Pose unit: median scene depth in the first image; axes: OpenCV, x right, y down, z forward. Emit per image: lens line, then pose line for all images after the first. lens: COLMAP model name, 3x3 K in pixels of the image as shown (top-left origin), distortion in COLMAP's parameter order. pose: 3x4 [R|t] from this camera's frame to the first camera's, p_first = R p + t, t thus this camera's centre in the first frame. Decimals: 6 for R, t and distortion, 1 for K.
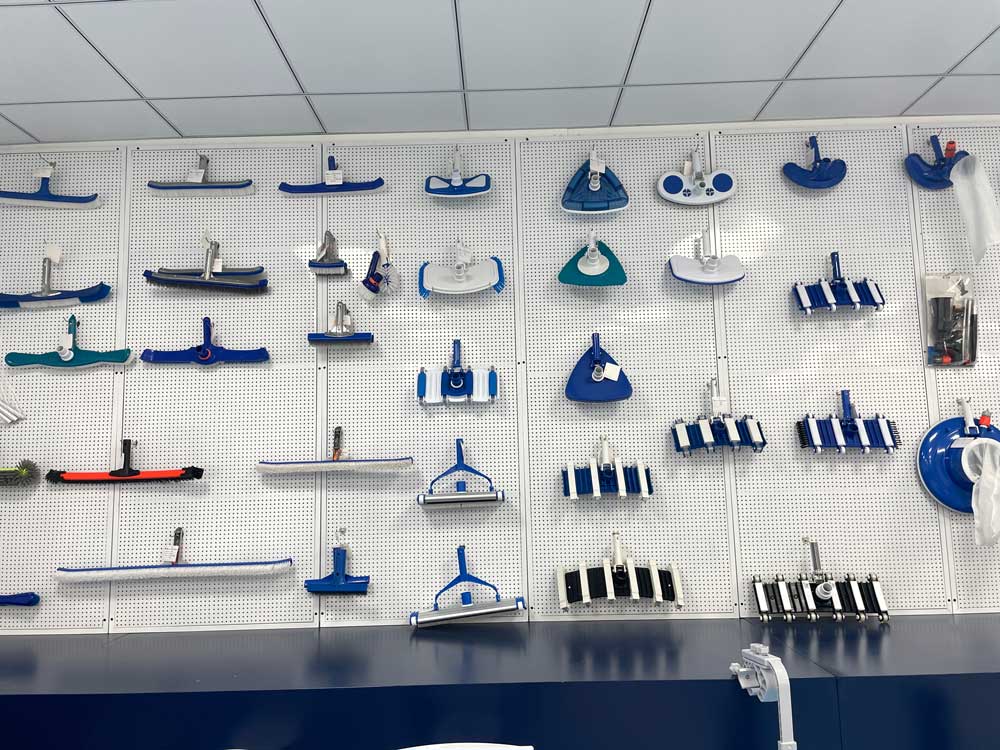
lens RADIAL K [[764.3, 0, 499.9], [0, 764.3, 373.7], [0, 0, 1]] dist [0.034144, -0.040962]
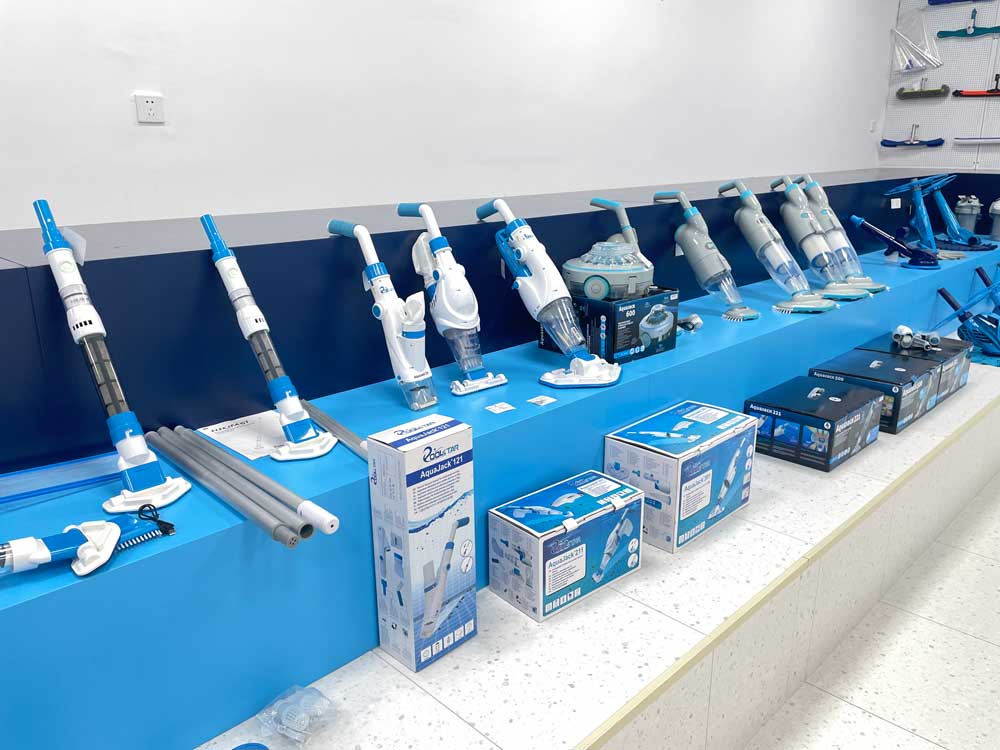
lens RADIAL K [[764.3, 0, 498.5], [0, 764.3, 373.1], [0, 0, 1]] dist [0.034144, -0.040962]
pose [[0.716090, 0.228778, -0.659451, 0.092754], [0.060880, 0.920691, 0.385516, -0.050478], [0.695348, -0.316211, 0.645369, -1.474067]]
